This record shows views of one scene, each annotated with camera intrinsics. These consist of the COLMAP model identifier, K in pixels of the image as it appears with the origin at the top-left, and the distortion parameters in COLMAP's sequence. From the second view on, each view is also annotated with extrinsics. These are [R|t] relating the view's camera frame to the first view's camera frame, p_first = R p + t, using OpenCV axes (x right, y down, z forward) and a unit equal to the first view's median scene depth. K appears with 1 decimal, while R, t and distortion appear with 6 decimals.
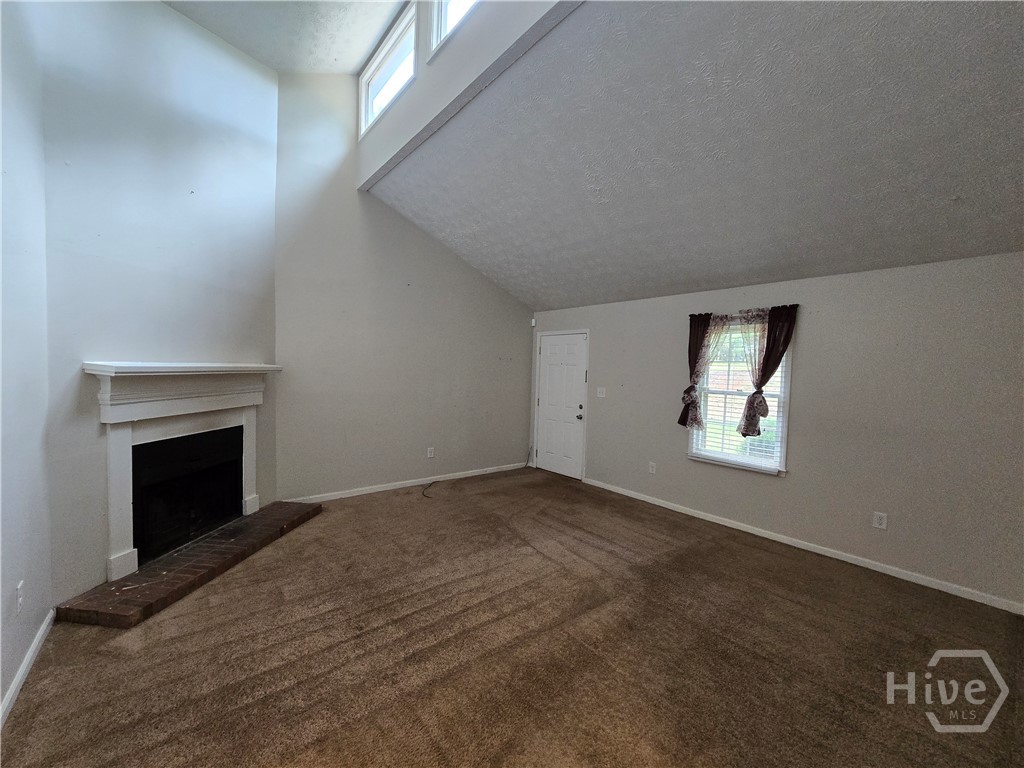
lens RADIAL K [[418.8, 0, 511.4], [0, 418.8, 383.5], [0, 0, 1]] dist [0.002404, -0.000129]
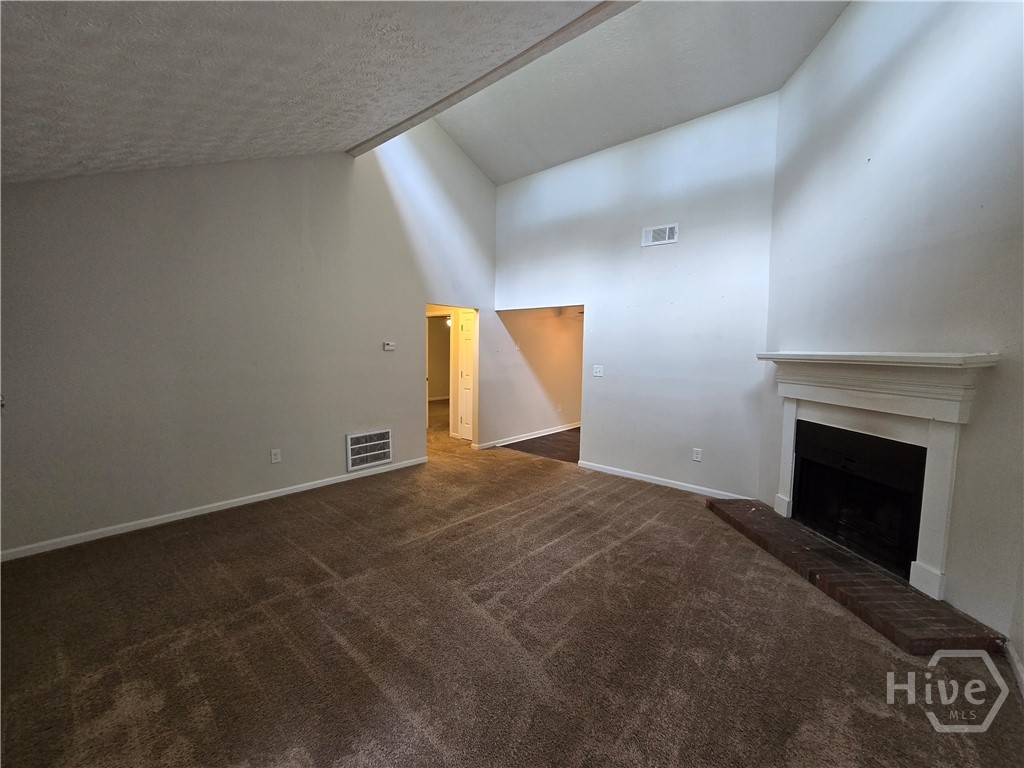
lens RADIAL K [[418.8, 0, 512.6], [0, 418.8, 383.3], [0, 0, 1]] dist [0.002404, -0.000129]
pose [[-0.984878, -0.021984, -0.171847, 0.128488], [-0.042982, 0.991911, 0.119440, -0.063032], [0.167831, 0.125021, -0.977856, 1.944832]]
